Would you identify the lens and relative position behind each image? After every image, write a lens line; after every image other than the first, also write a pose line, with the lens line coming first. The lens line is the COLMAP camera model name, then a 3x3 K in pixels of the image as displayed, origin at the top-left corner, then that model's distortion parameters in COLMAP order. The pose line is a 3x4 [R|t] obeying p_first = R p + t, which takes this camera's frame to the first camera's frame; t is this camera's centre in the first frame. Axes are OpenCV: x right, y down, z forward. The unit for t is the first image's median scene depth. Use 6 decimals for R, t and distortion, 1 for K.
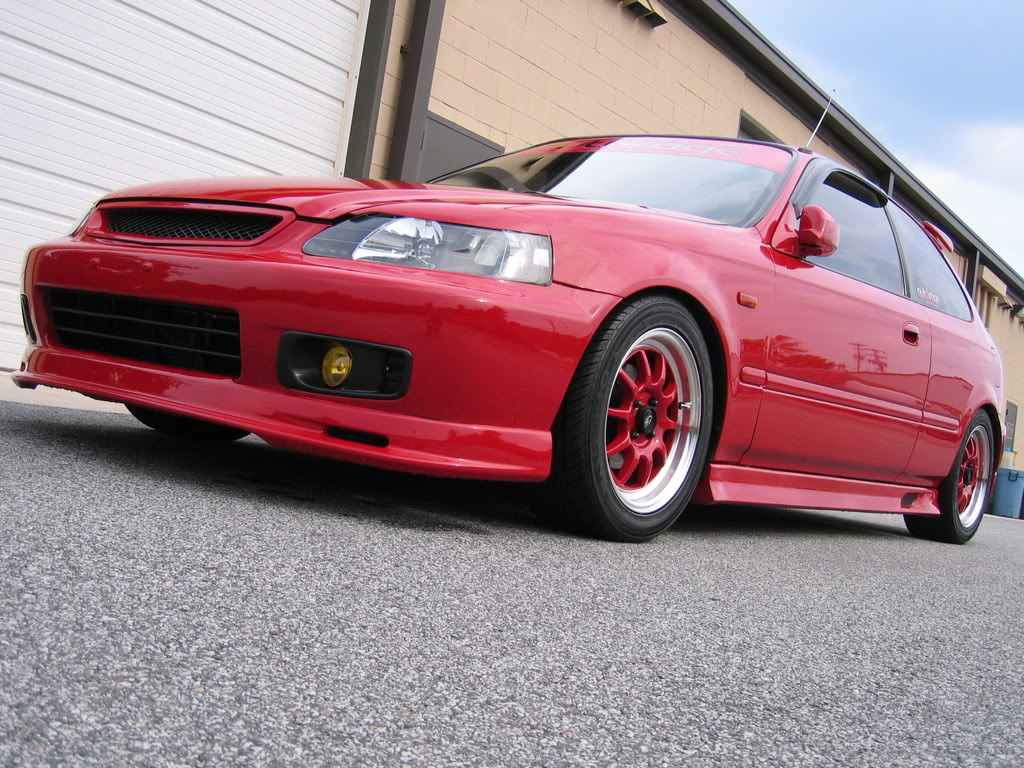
lens RADIAL K [[1210.1, 0, 512.0], [0, 1210.1, 384.0], [0, 0, 1]] dist [-0.117554, 0.035469]
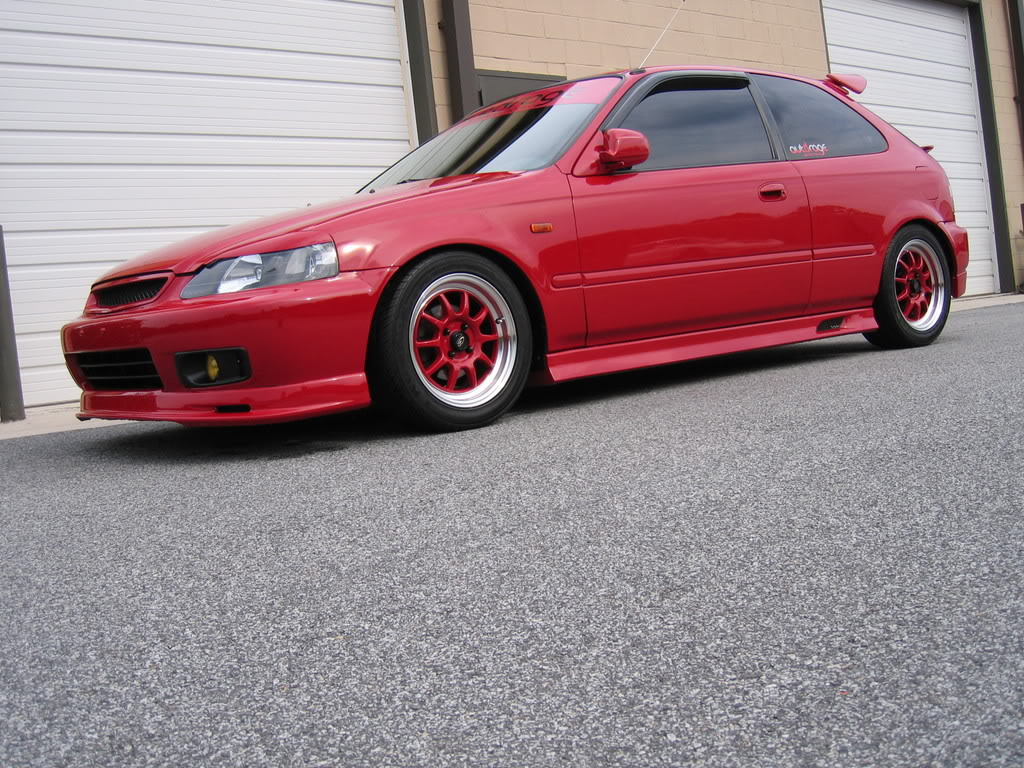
lens RADIAL K [[1210.1, 0, 512.0], [0, 1210.1, 384.0], [0, 0, 1]] dist [-0.117554, 0.035469]
pose [[0.940831, -0.238169, -0.241064, 0.488910], [0.256869, 0.965208, 0.048899, 0.024765], [0.221031, -0.107928, 0.969276, -0.335709]]
